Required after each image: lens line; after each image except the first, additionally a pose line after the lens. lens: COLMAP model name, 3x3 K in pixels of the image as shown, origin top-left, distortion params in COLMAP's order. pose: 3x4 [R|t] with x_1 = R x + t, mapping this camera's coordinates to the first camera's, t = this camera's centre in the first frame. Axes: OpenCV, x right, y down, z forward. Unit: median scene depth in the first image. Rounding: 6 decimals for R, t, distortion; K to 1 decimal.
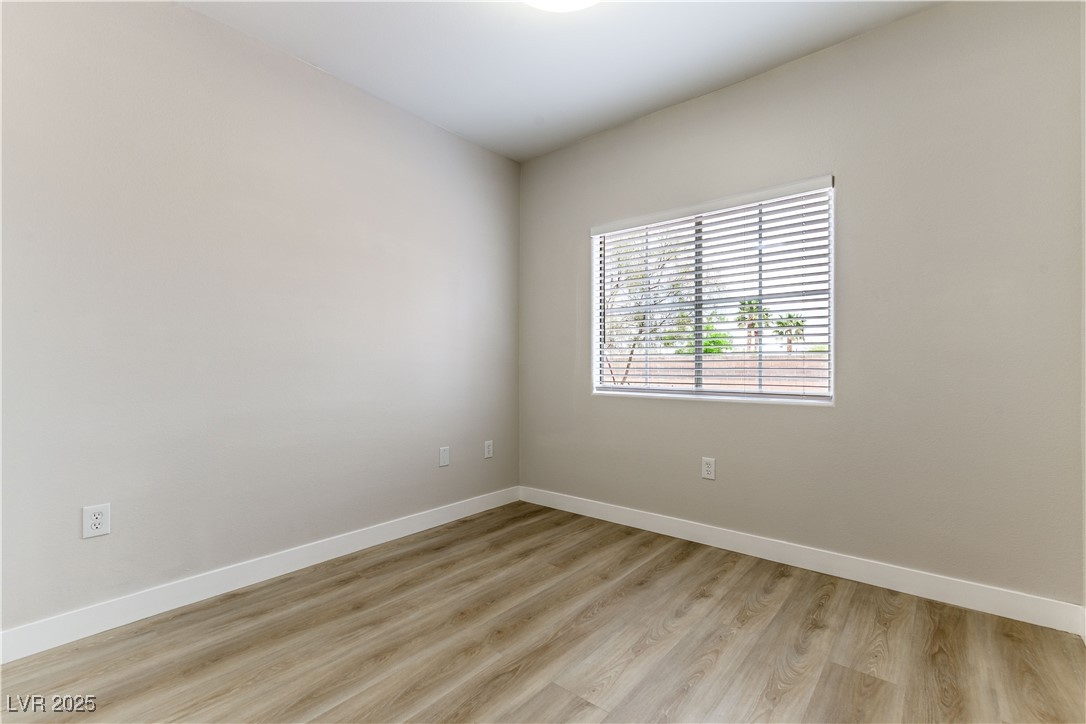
lens RADIAL K [[471.0, 0, 539.7], [0, 471.0, 364.8], [0, 0, 1]] dist [0.000783, 0.000184]
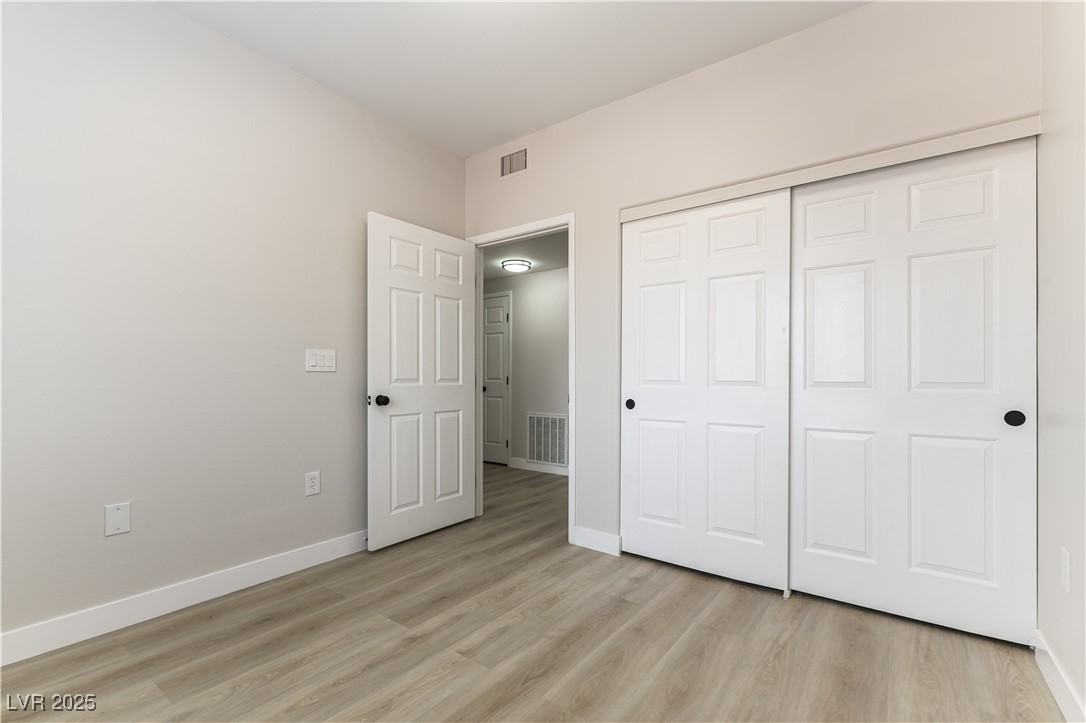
lens RADIAL K [[471.0, 0, 543.5], [0, 471.0, 368.1], [0, 0, 1]] dist [0.000783, 0.000184]
pose [[-0.997563, -0.005826, -0.069534, -0.015321], [-0.004599, 0.999831, -0.017789, 0.011393], [0.069626, -0.017426, -0.997421, 2.035366]]
